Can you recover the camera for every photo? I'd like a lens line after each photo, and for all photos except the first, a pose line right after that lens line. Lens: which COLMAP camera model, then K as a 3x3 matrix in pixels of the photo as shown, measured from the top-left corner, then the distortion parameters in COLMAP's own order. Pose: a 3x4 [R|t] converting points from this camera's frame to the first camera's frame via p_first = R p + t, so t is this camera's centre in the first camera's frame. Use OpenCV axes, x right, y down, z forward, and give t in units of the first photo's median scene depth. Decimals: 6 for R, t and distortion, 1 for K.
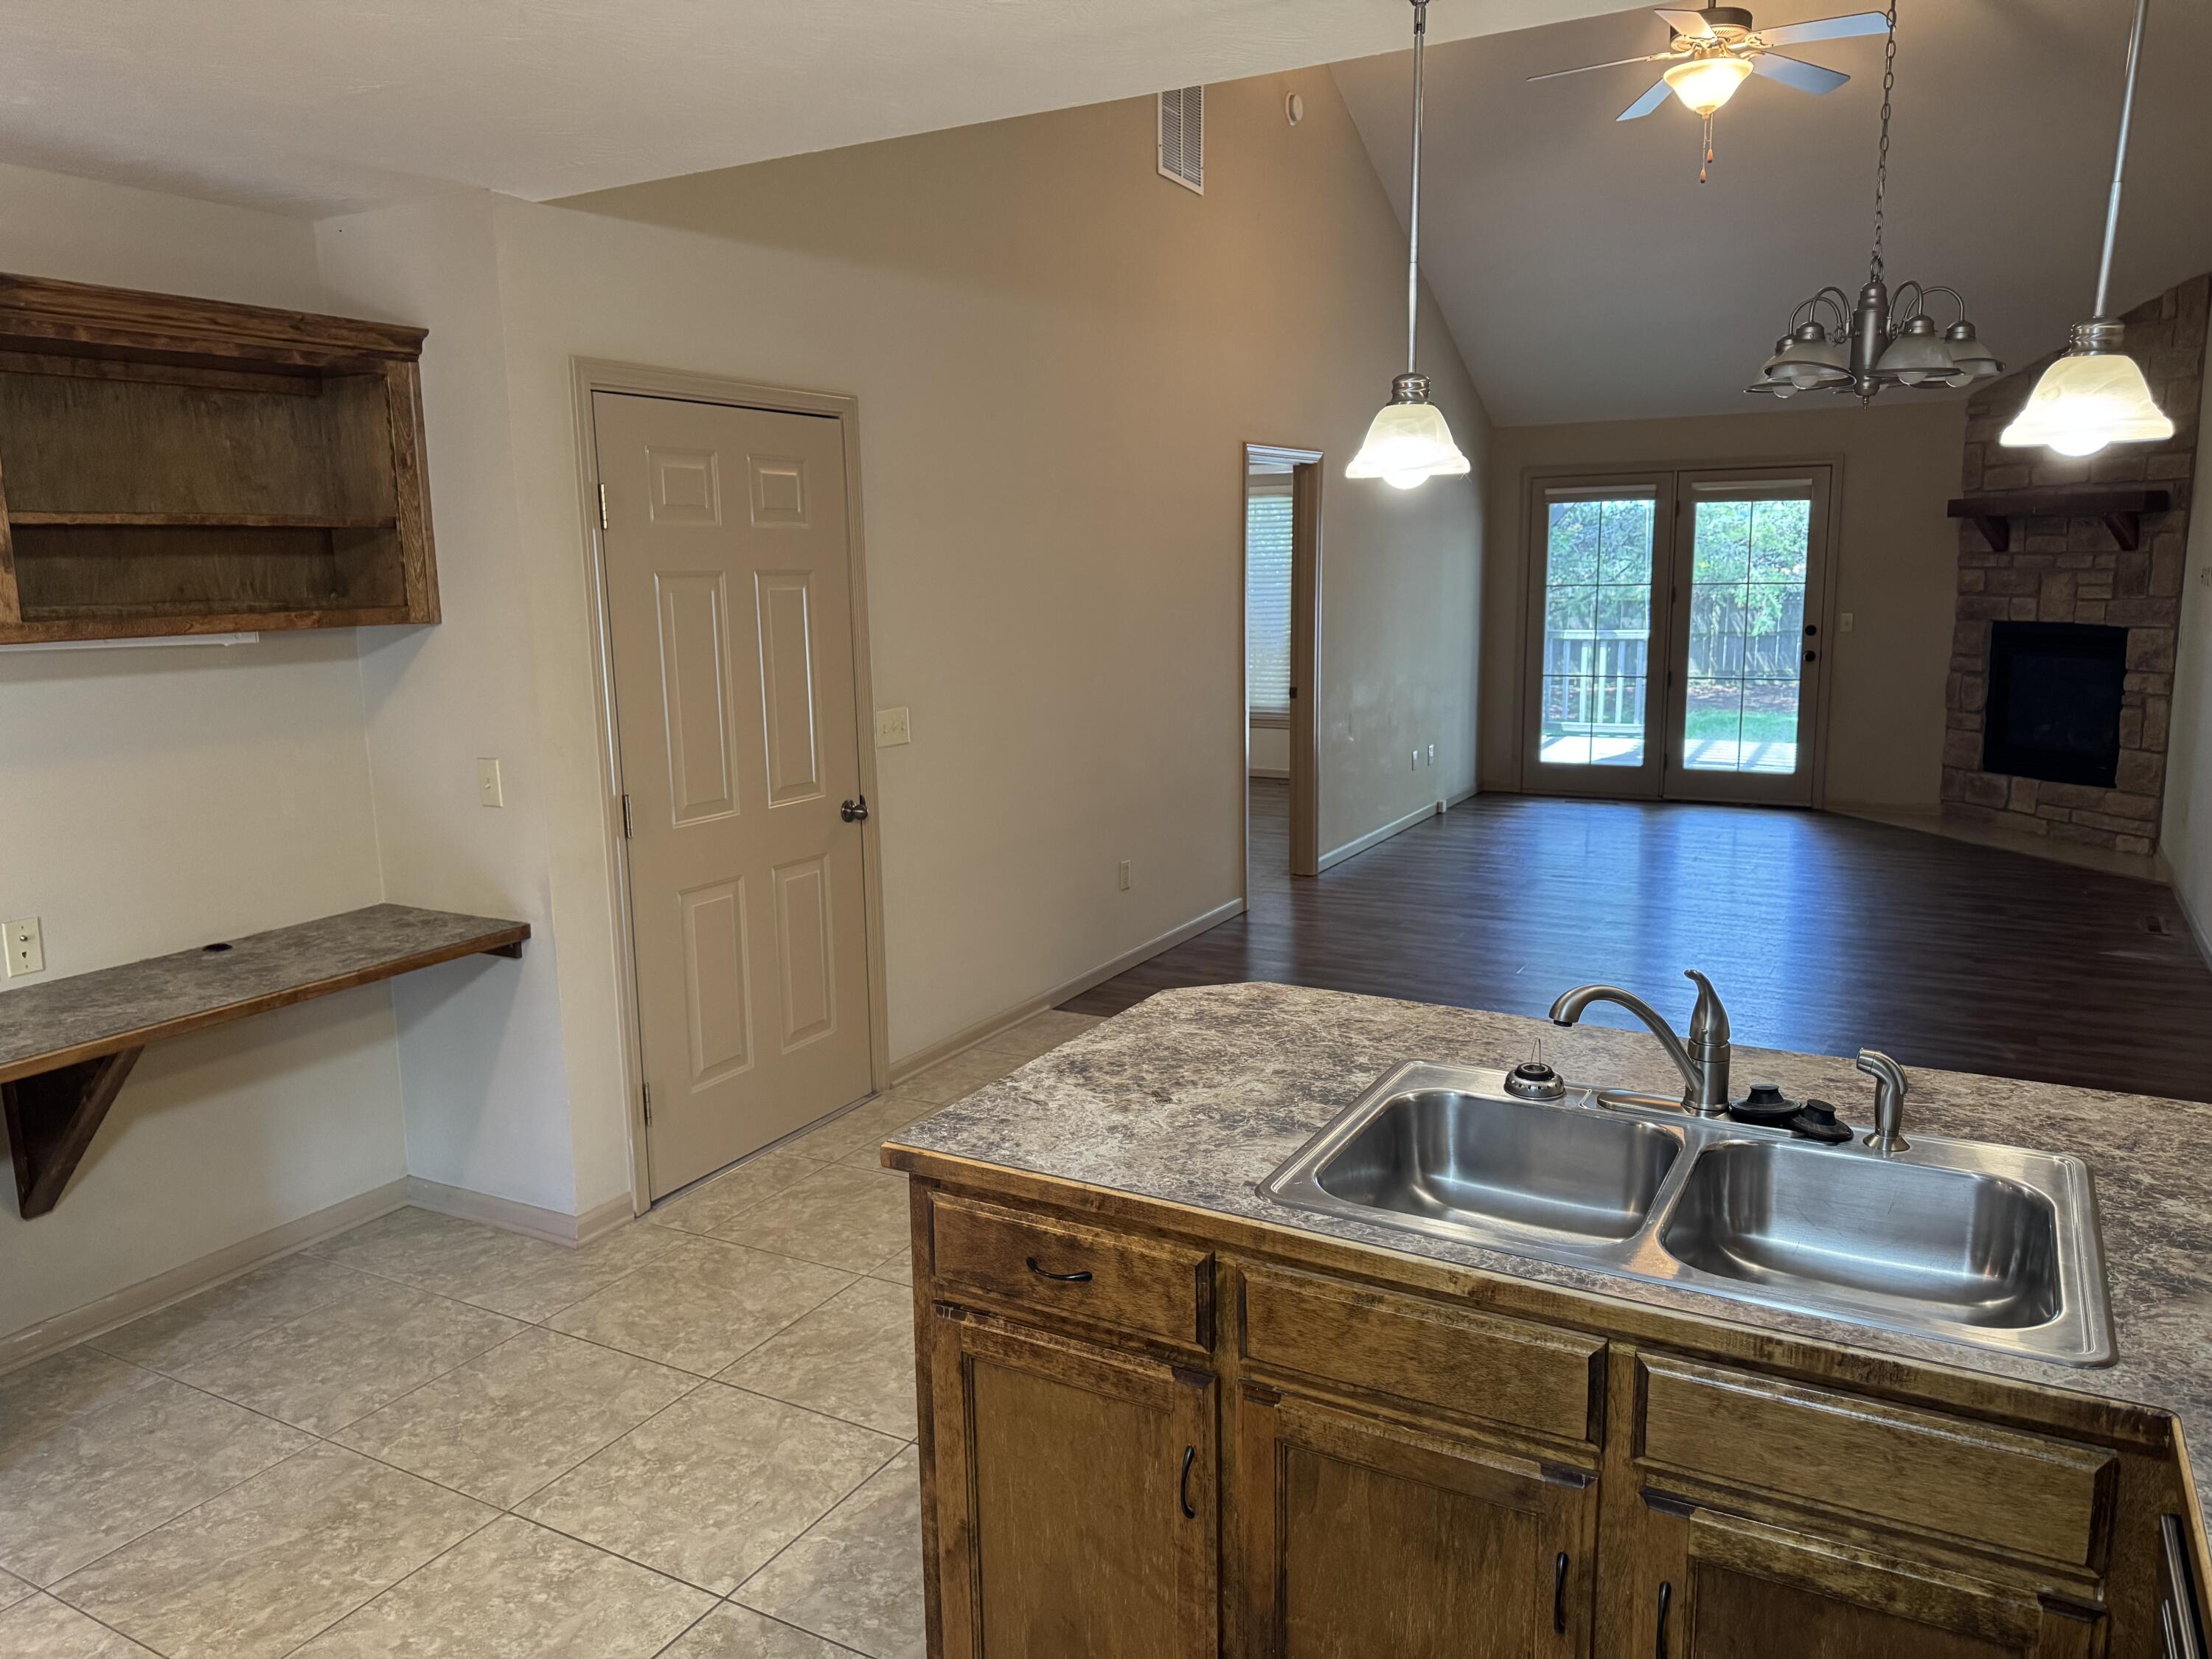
lens RADIAL K [[1563.8, 0, 1099.1], [0, 1563.8, 831.9], [0, 0, 1]] dist [0.055112, -0.055014]
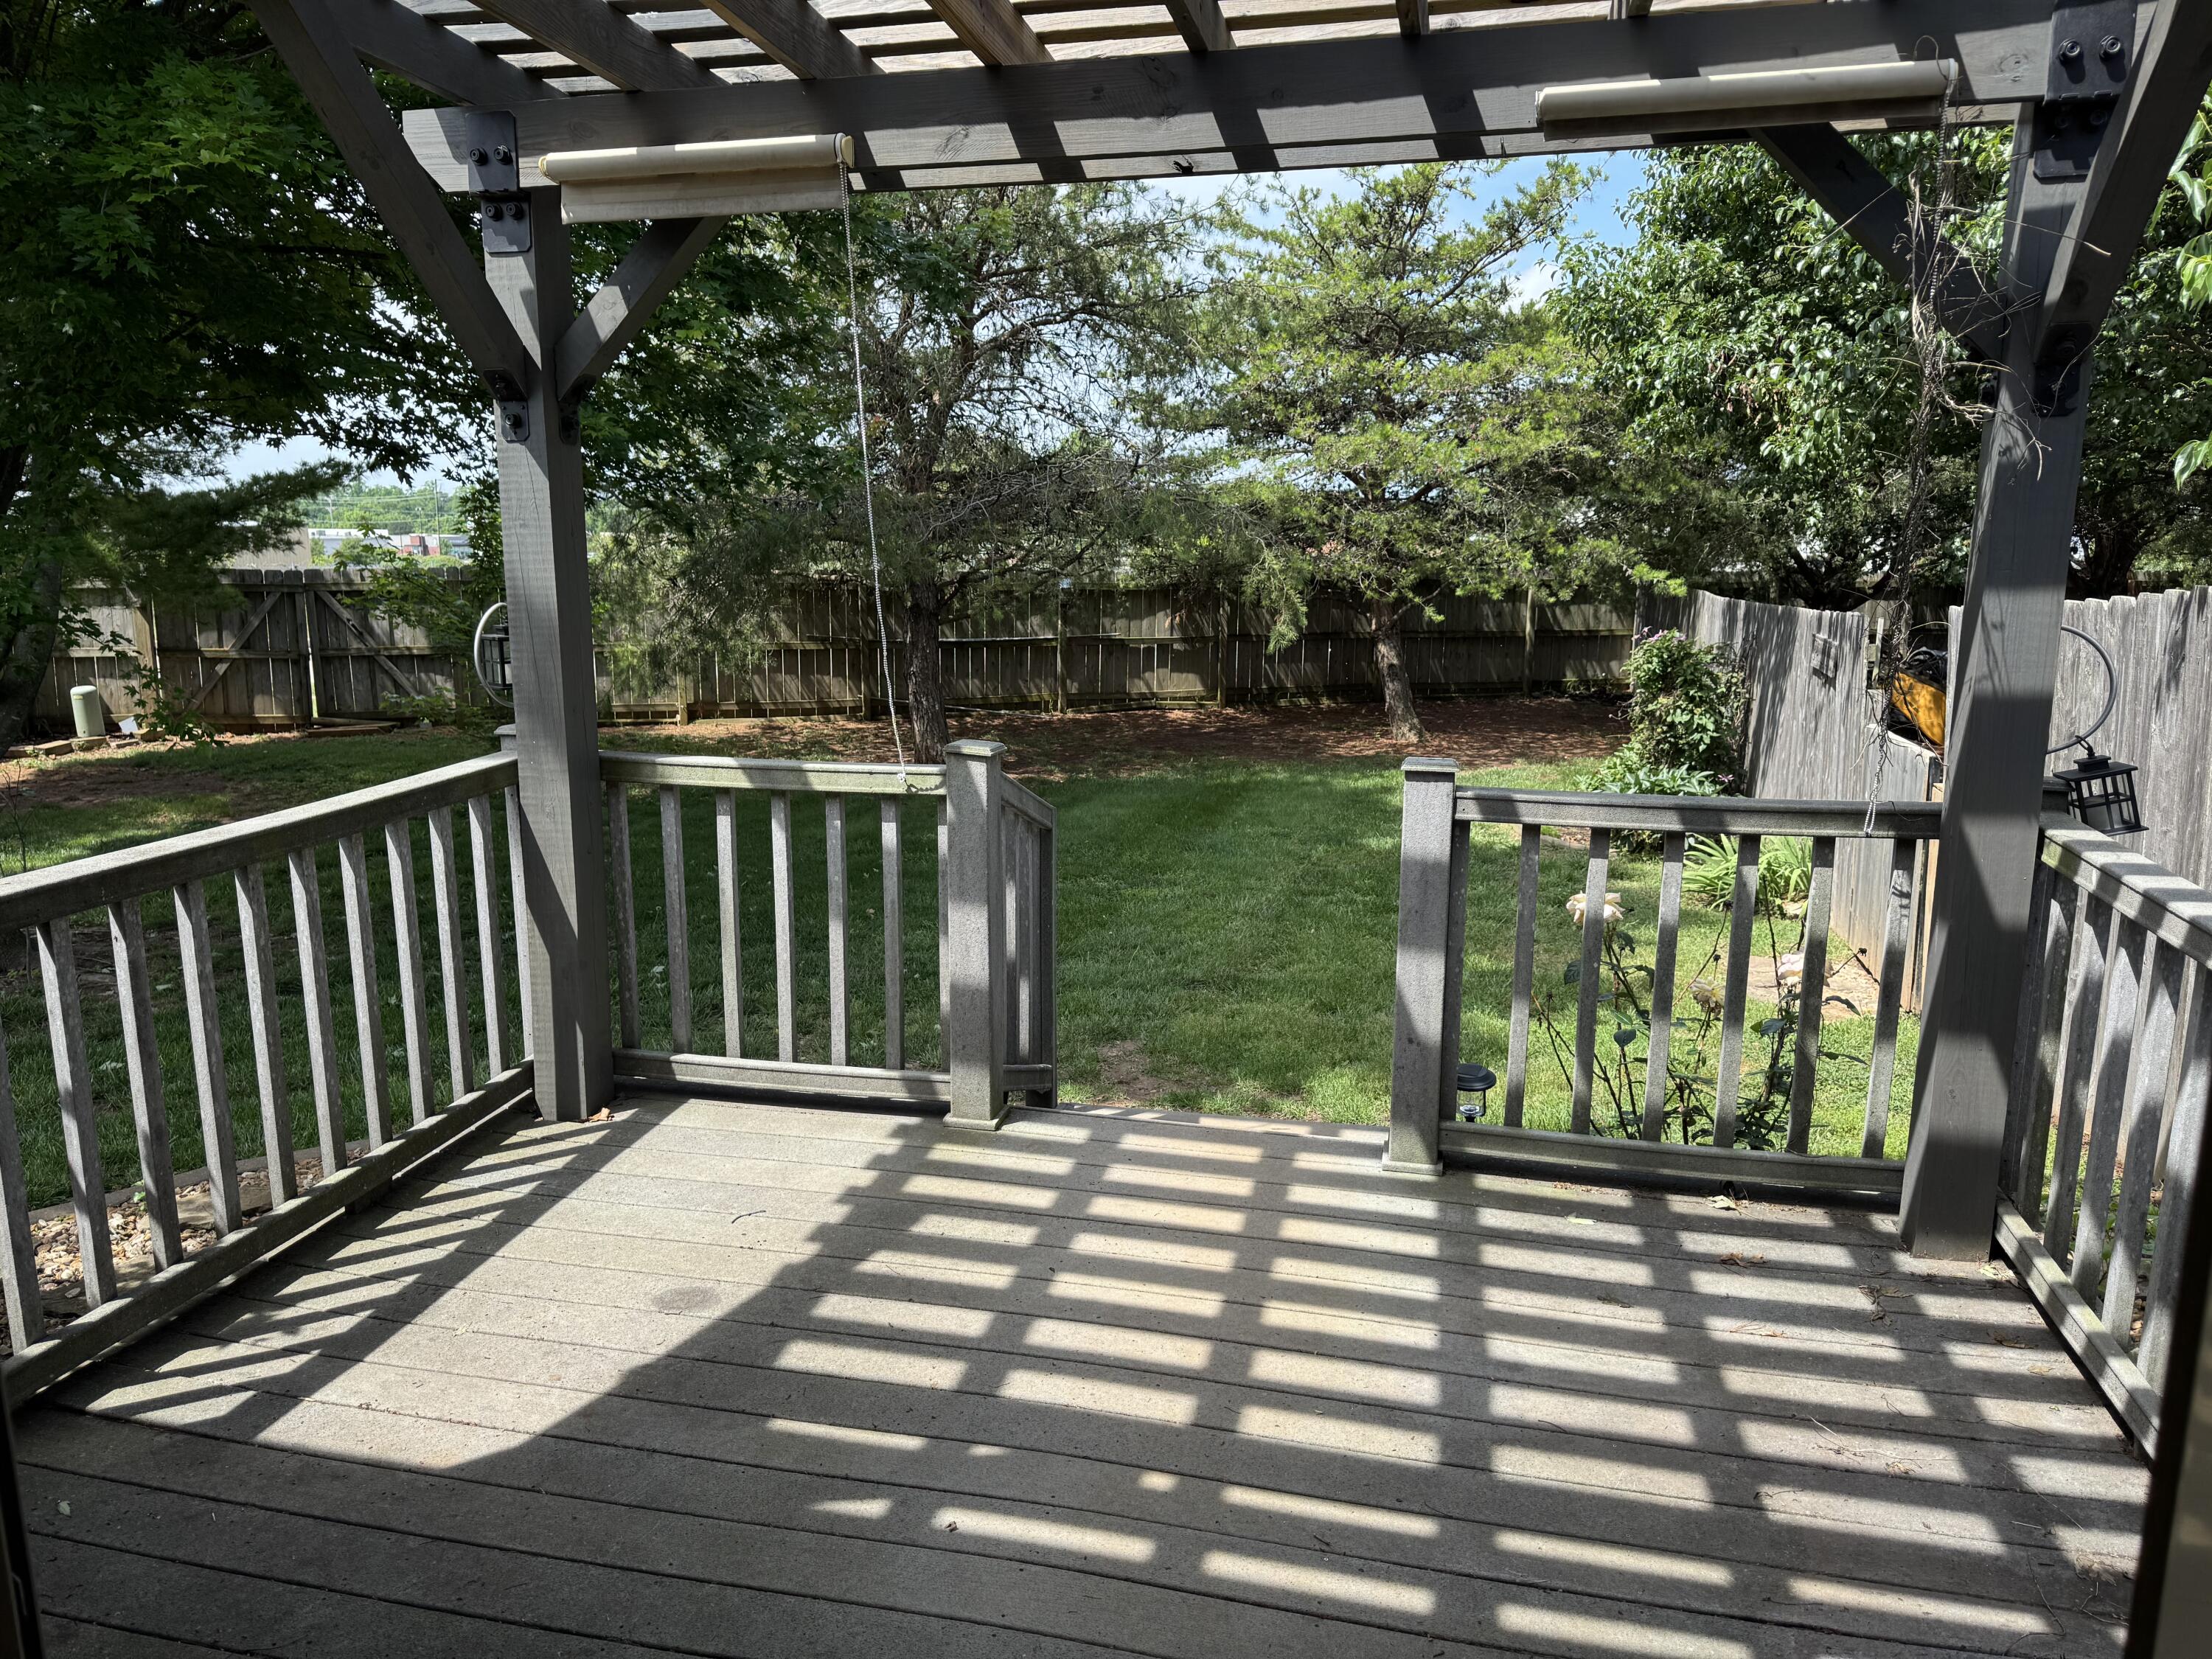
lens RADIAL K [[1563.8, 0, 1089.5], [0, 1563.8, 833.7], [0, 0, 1]] dist [0.055112, -0.055014]
pose [[0.963558, -0.034364, 0.265284, 0.456876], [0.029500, 0.999316, 0.022299, -0.183664], [-0.265869, -0.013661, 0.963912, 1.060728]]
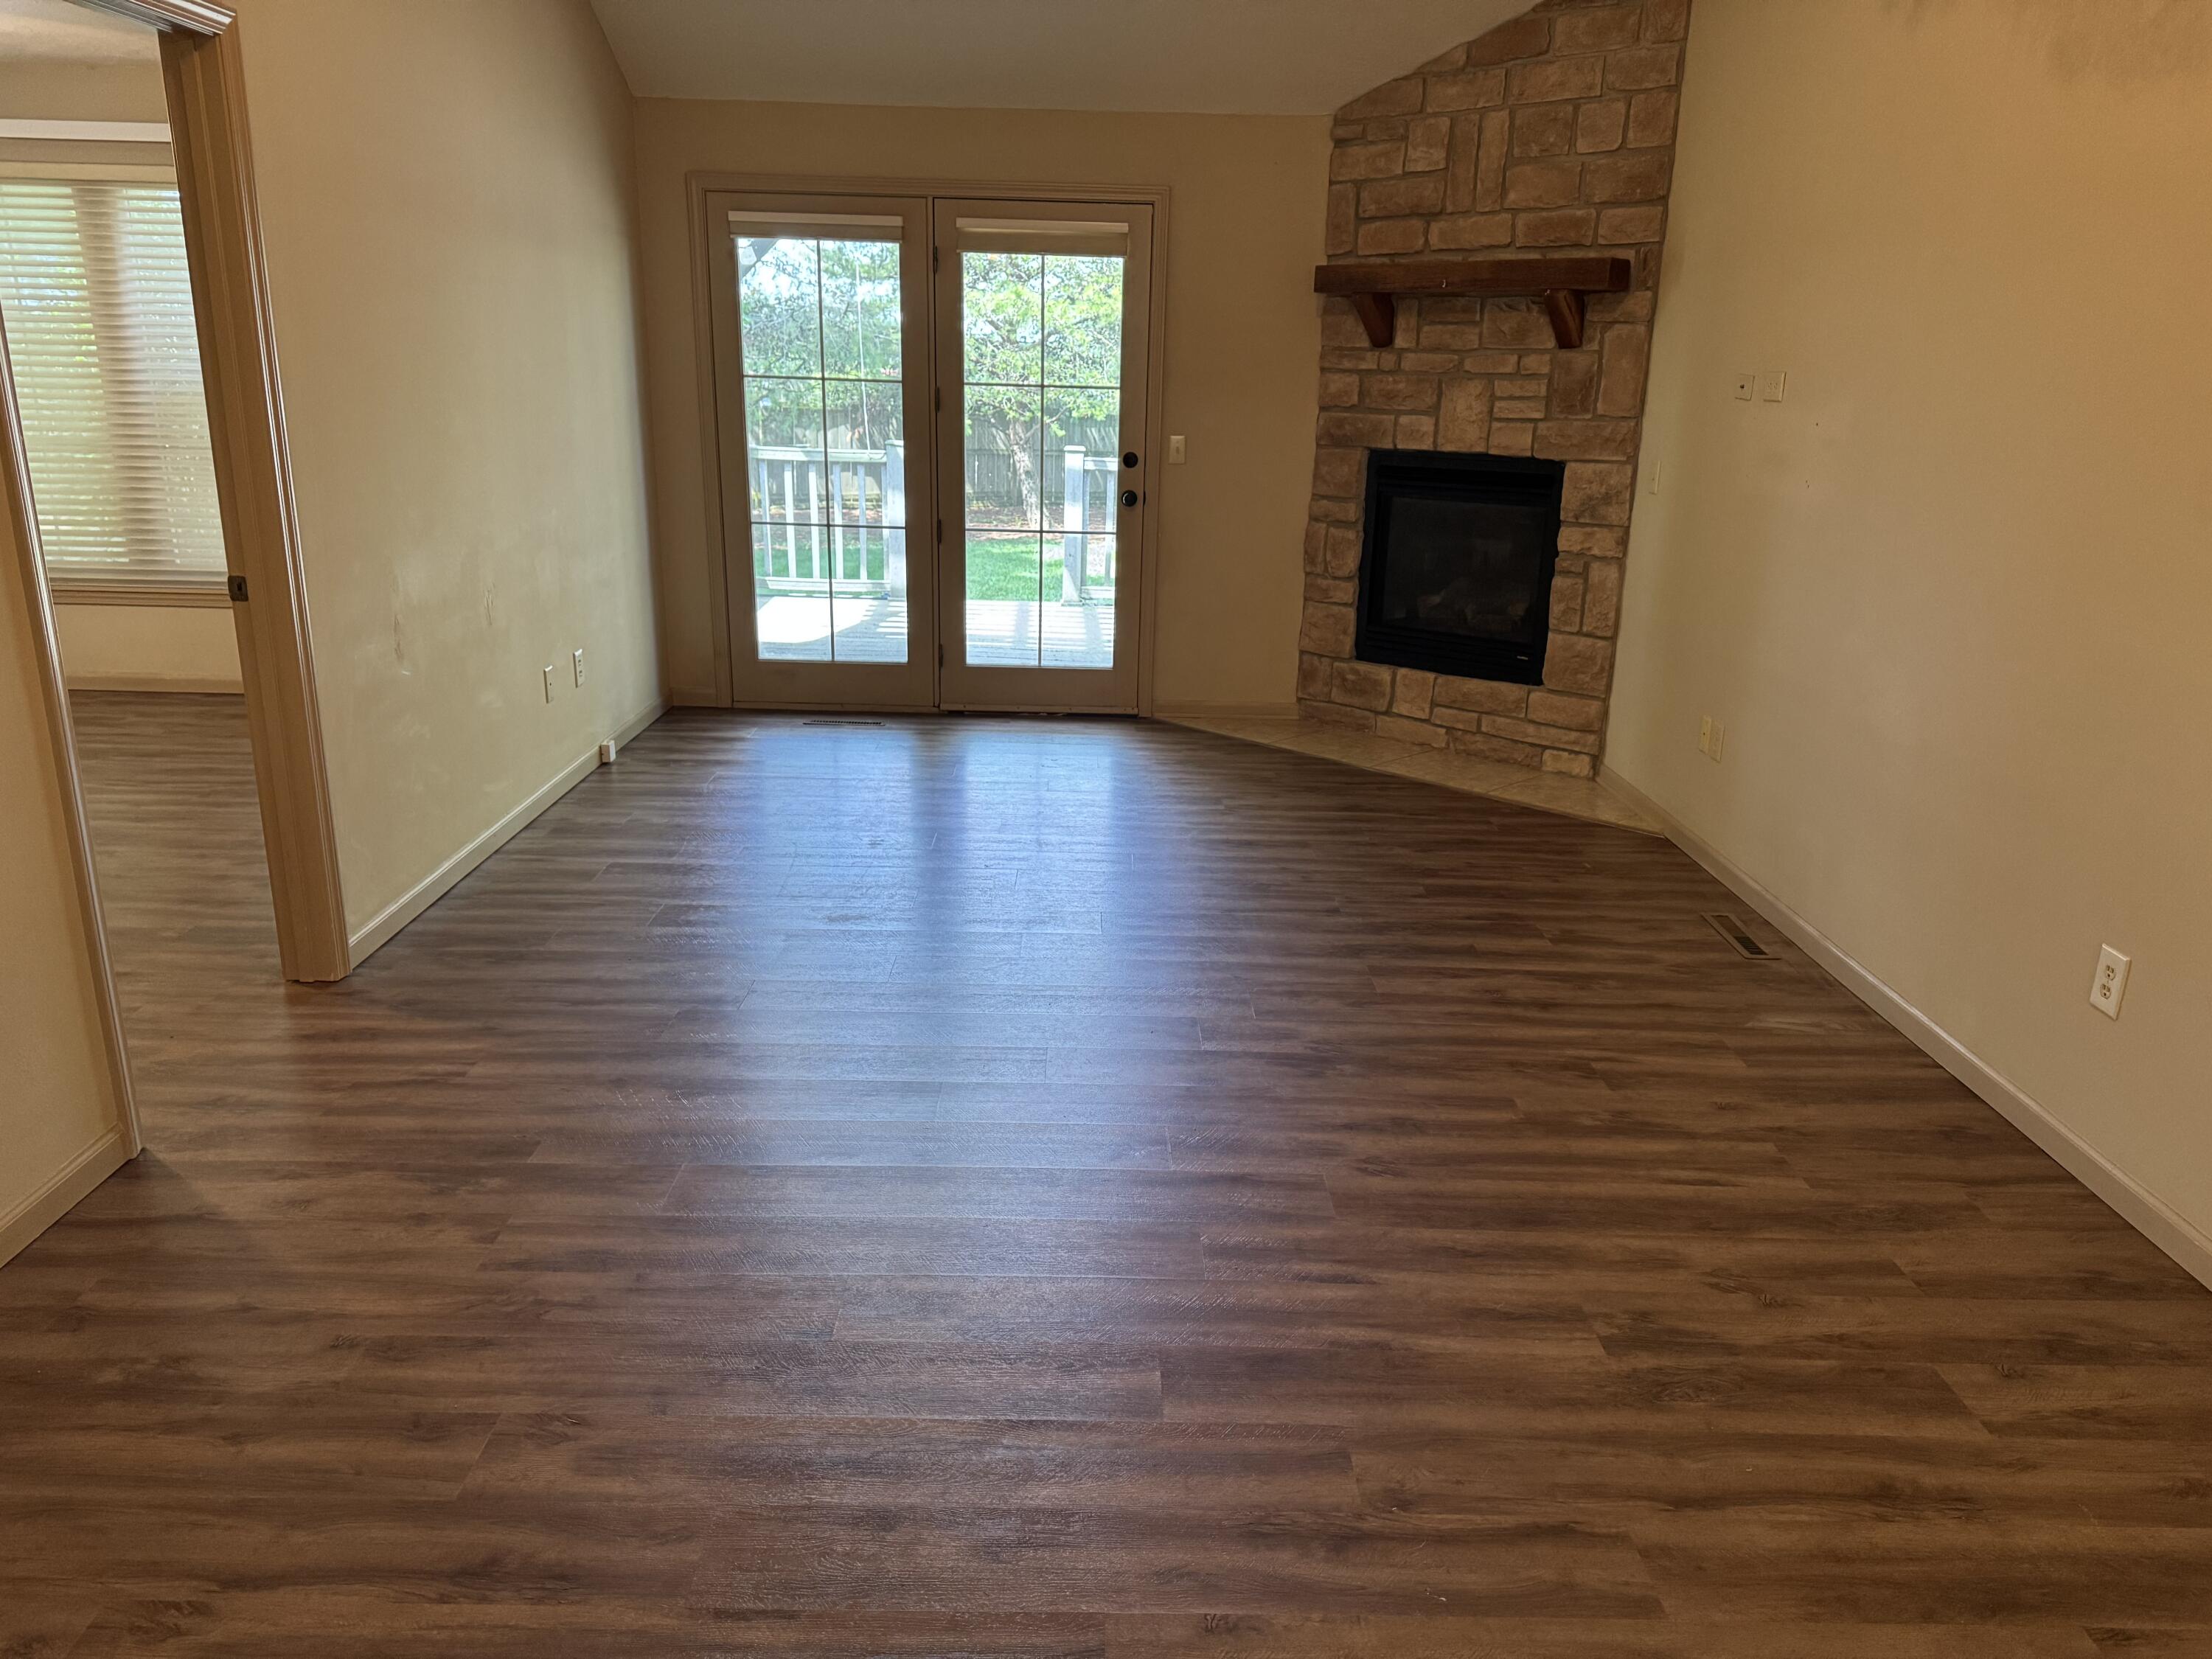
lens RADIAL K [[1563.8, 0, 1112.3], [0, 1563.8, 846.6], [0, 0, 1]] dist [0.055112, -0.055014]
pose [[0.864318, -0.110648, 0.490624, 0.098876], [0.050228, 0.989613, 0.134697, -0.057629], [-0.500432, -0.091778, 0.860898, 0.436349]]
